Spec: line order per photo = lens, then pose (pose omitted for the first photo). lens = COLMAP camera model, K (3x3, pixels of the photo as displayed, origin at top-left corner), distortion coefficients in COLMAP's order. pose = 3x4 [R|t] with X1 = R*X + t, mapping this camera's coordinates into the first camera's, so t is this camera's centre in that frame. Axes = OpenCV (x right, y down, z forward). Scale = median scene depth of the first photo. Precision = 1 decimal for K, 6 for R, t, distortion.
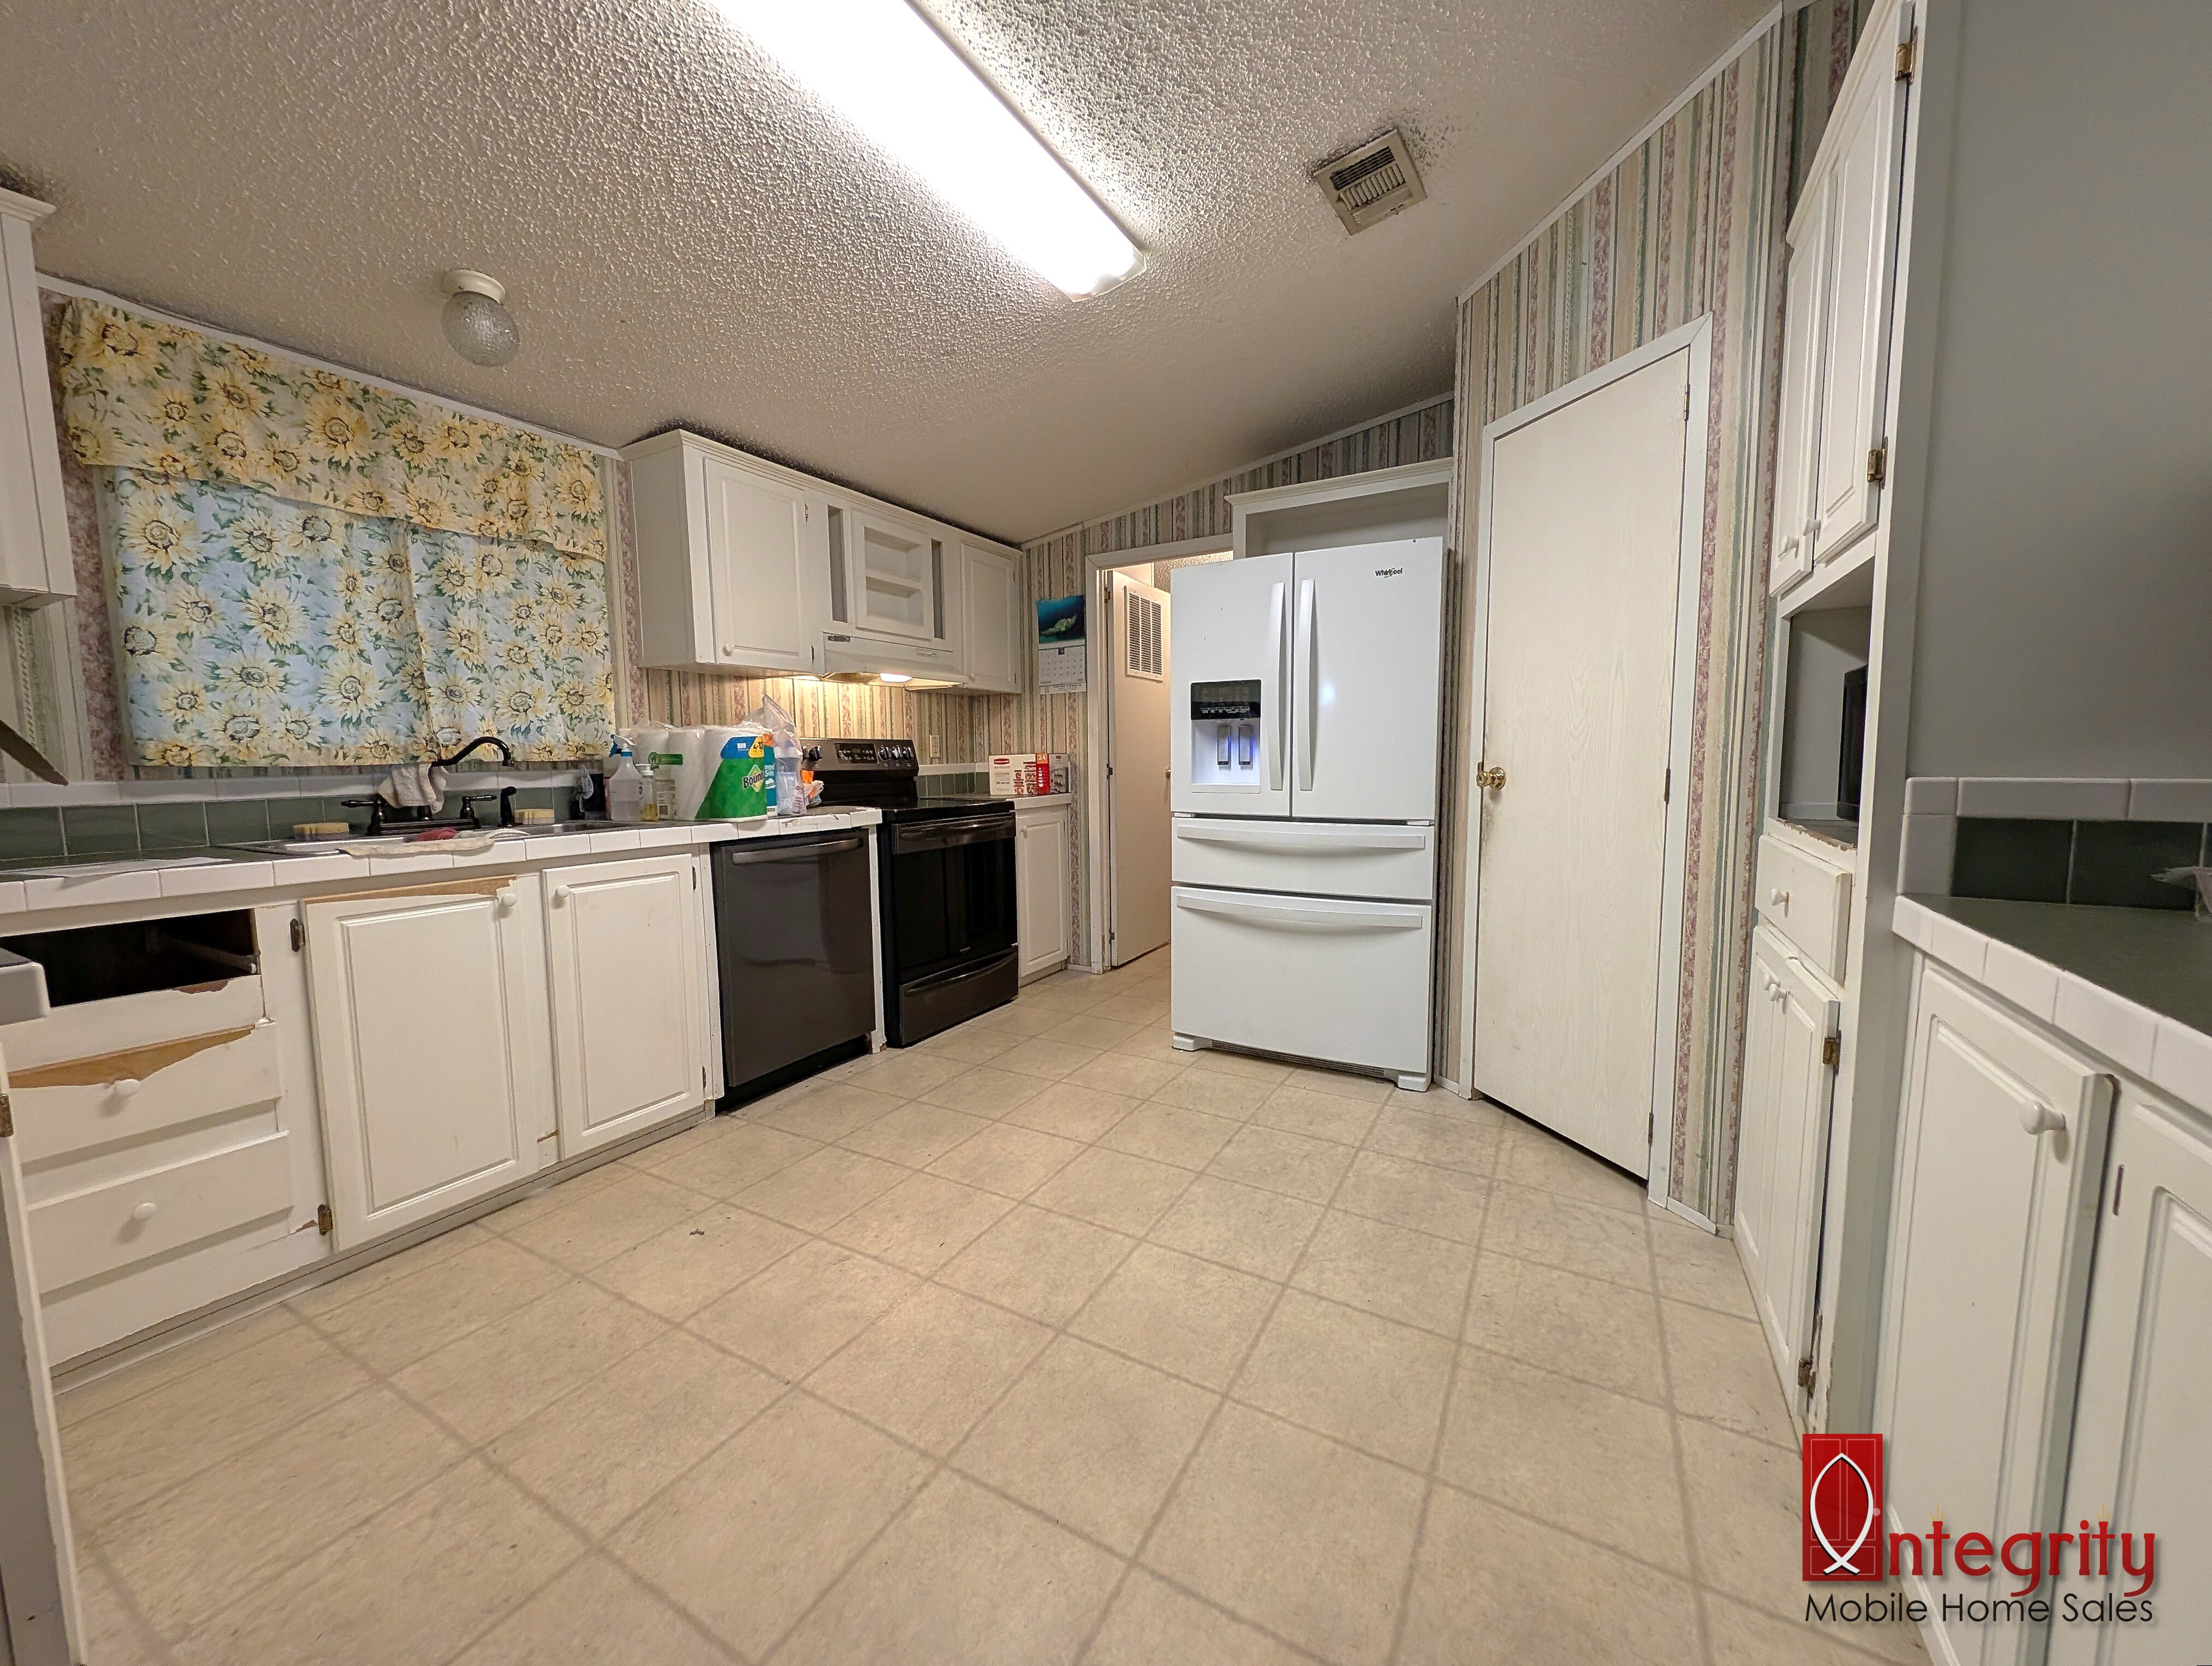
lens RADIAL K [[845.2, 0, 1106.5], [0, 845.2, 829.7], [0, 0, 1]] dist [0.003898, -0.001864]
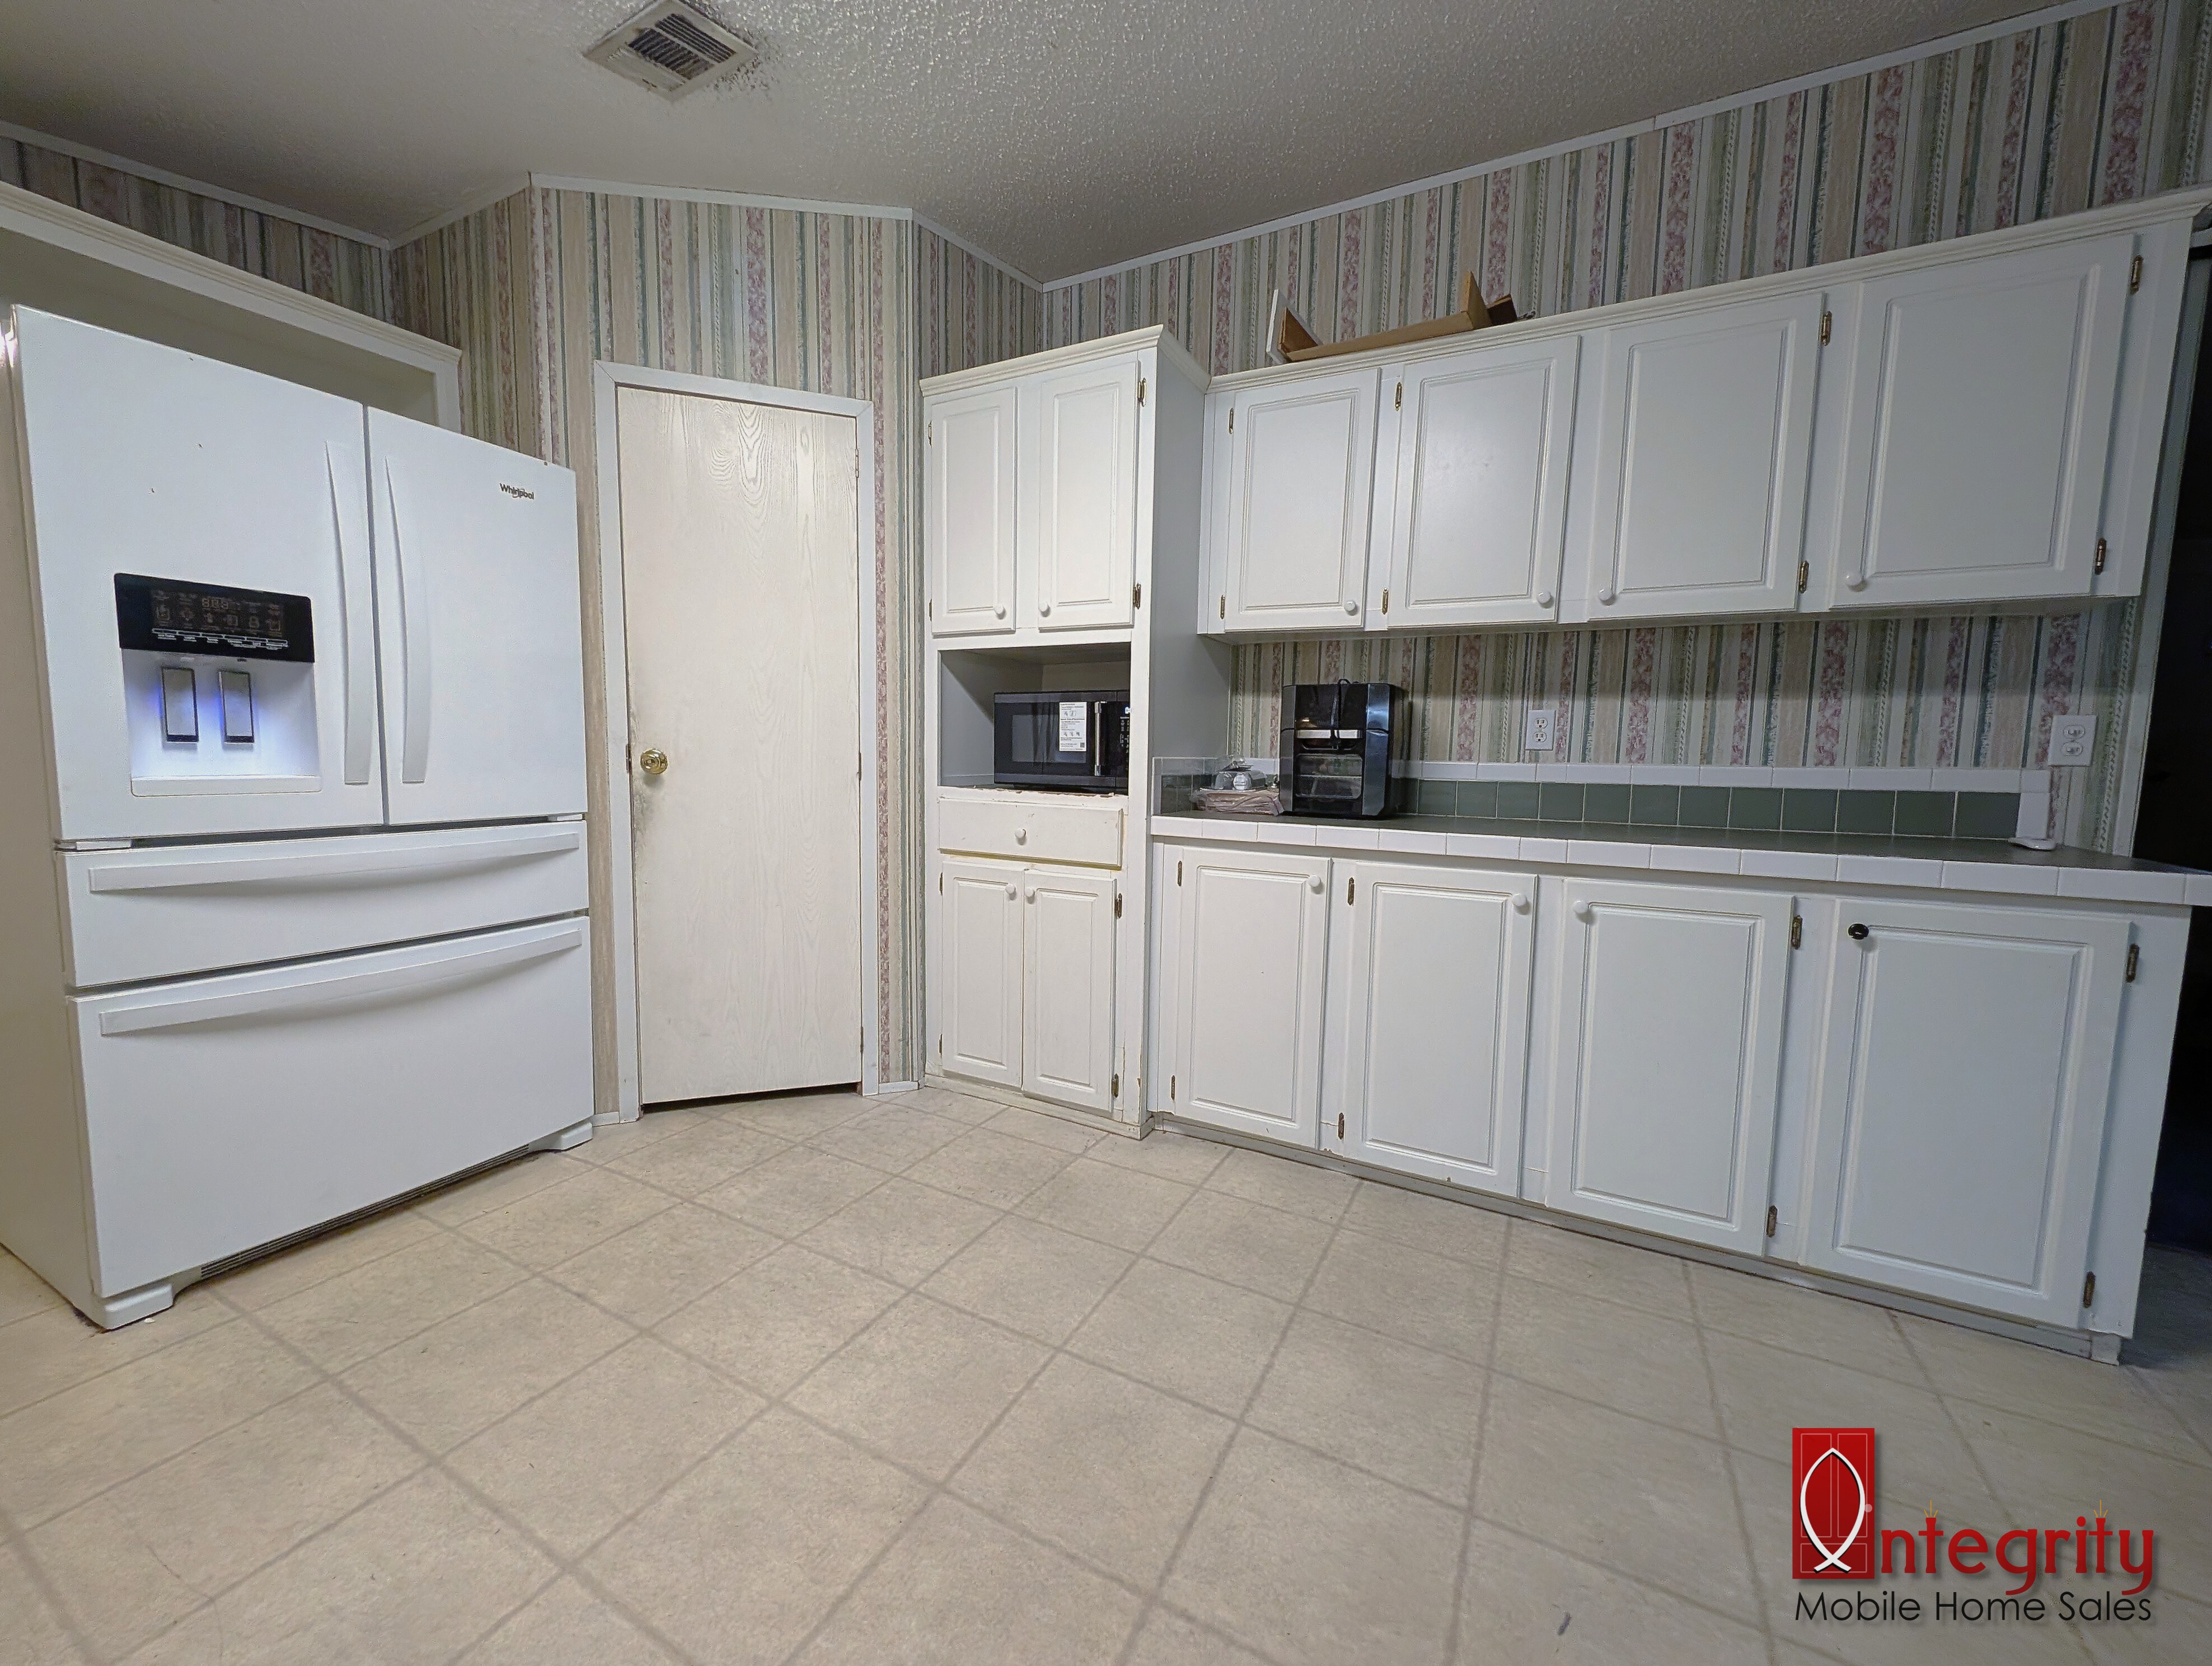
lens RADIAL K [[845.2, 0, 1128.6], [0, 845.2, 827.4], [0, 0, 1]] dist [0.003898, -0.001864]
pose [[-0.034460, -0.087518, 0.995567, -0.529402], [0.067971, 0.993647, 0.089702, -0.040355], [-0.997092, 0.070761, -0.028292, 0.556293]]
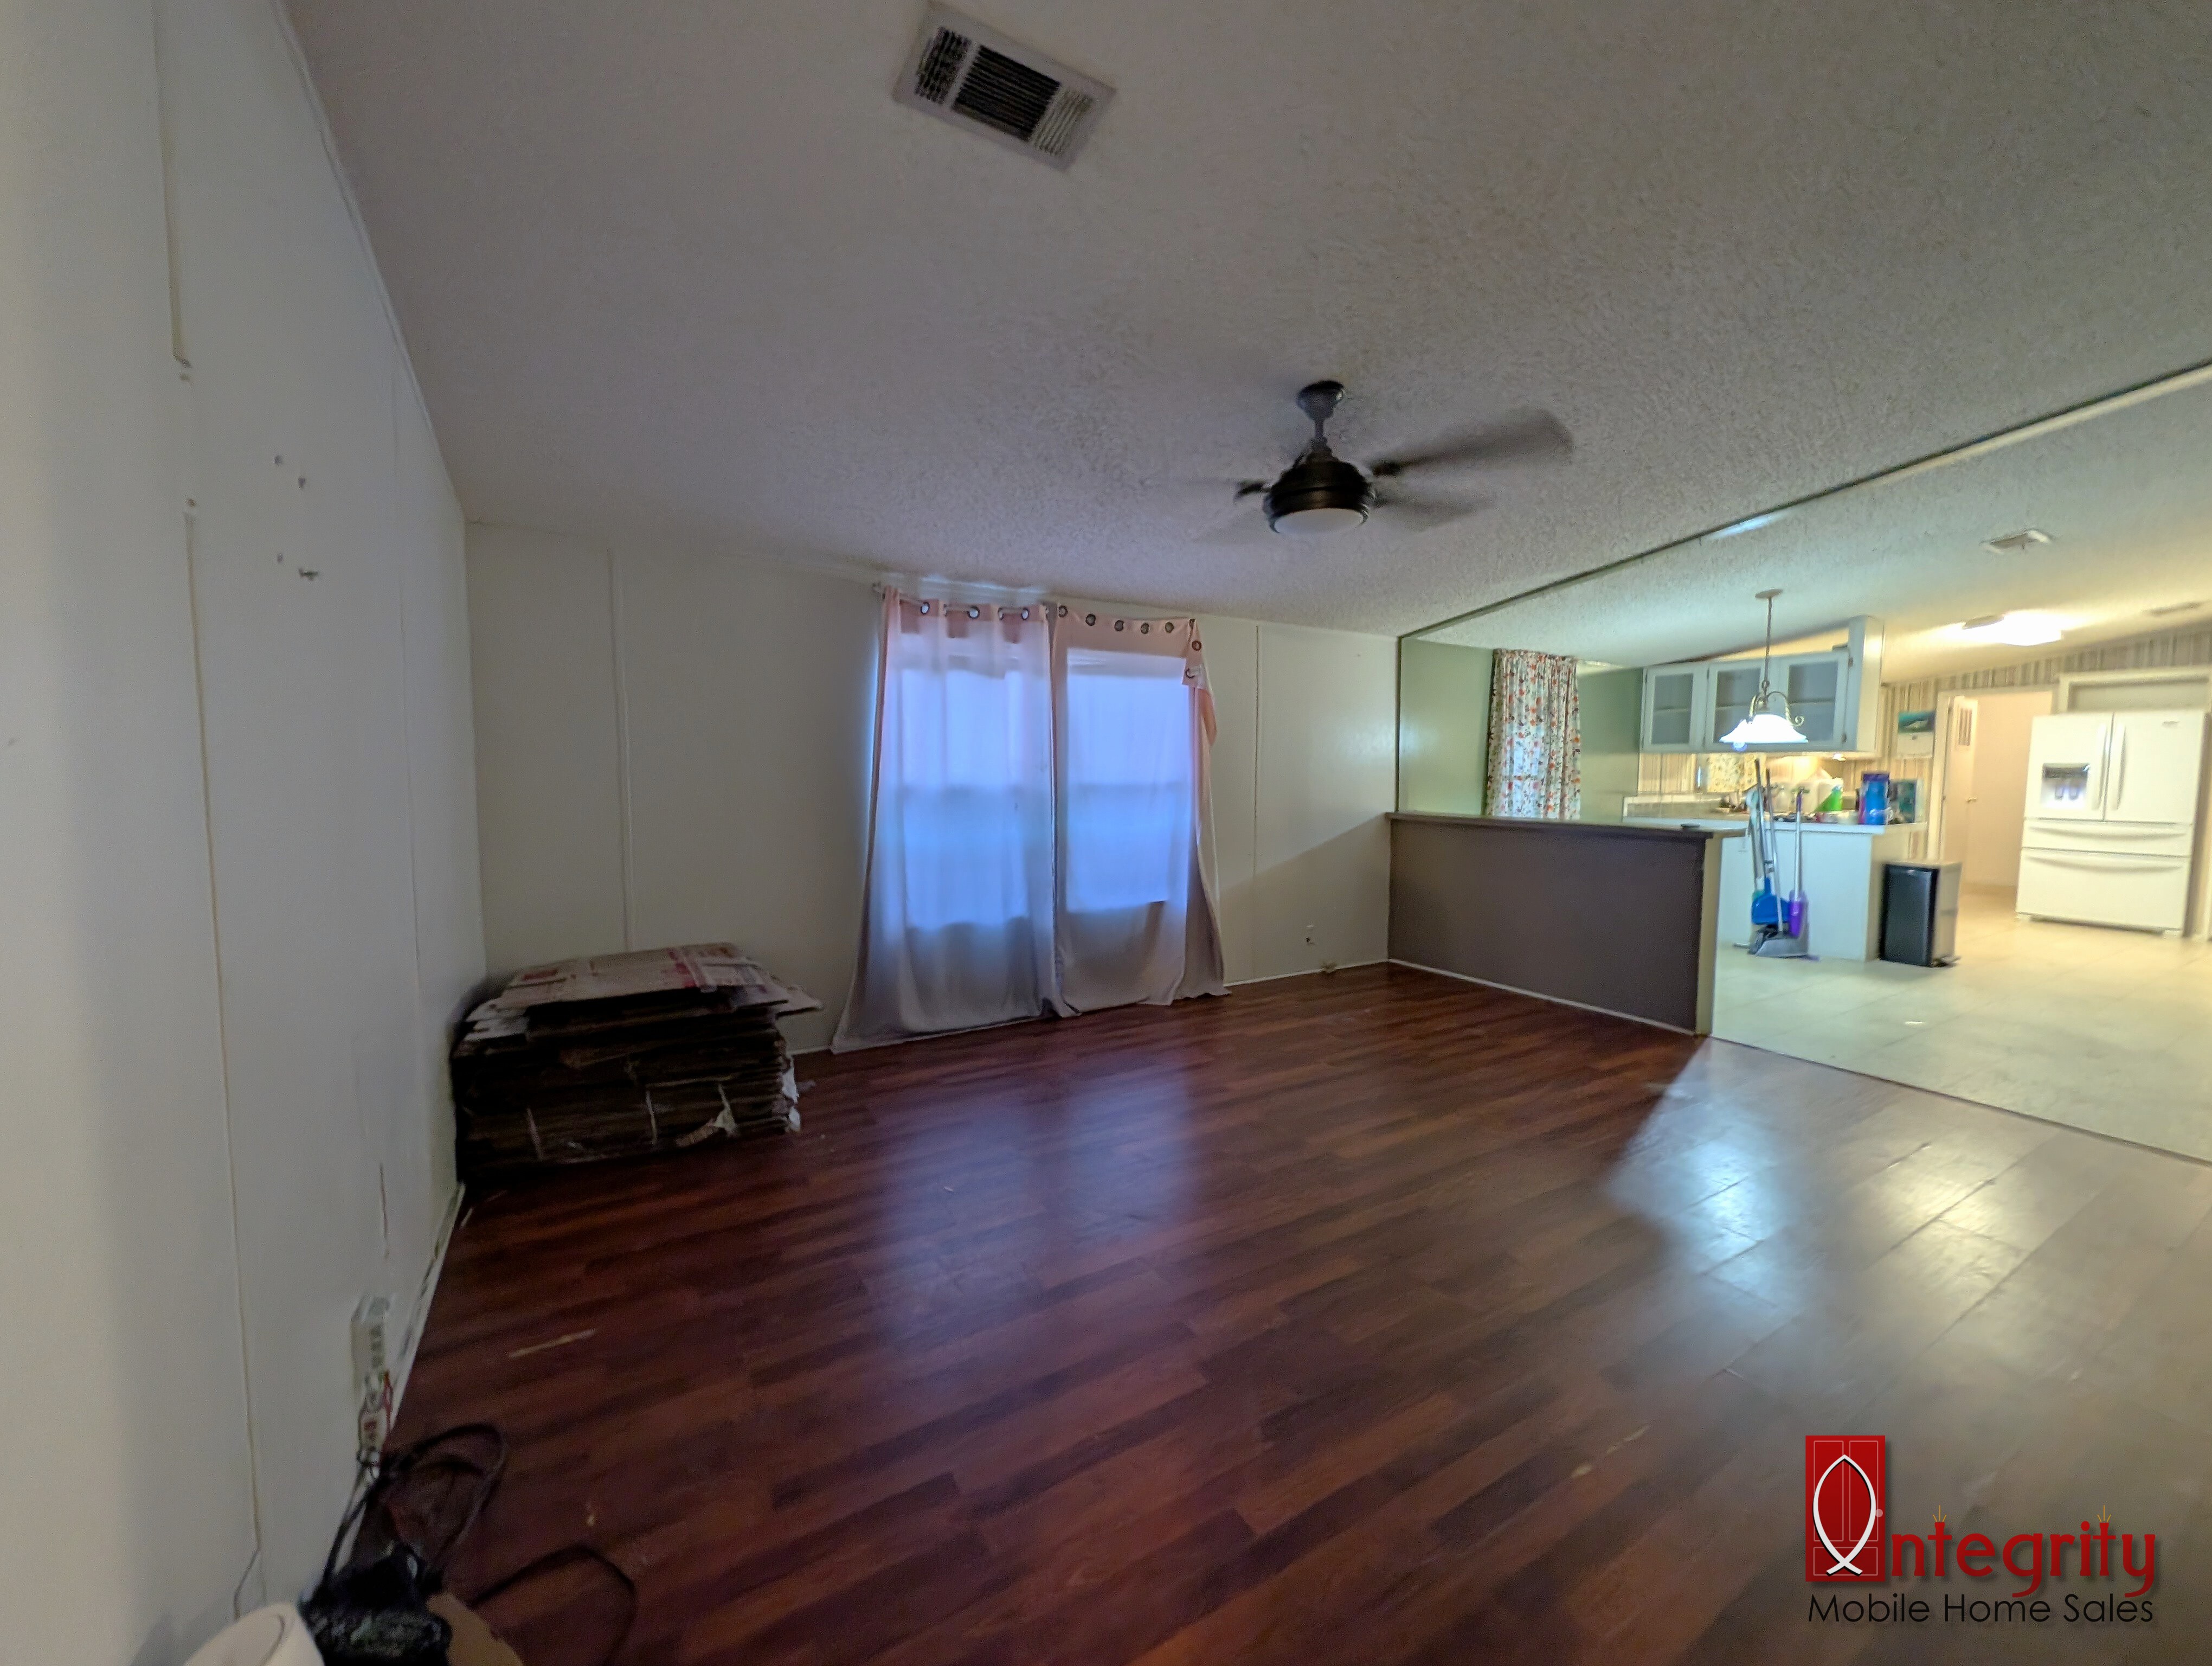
lens RADIAL K [[845.2, 0, 1106.4], [0, 845.2, 836.2], [0, 0, 1]] dist [0.003898, -0.001864]
pose [[0.857124, 0.047854, -0.512882, -1.192398], [-0.054002, 0.998537, 0.002920, 0.213624], [0.512272, 0.025194, 0.858454, -3.085869]]
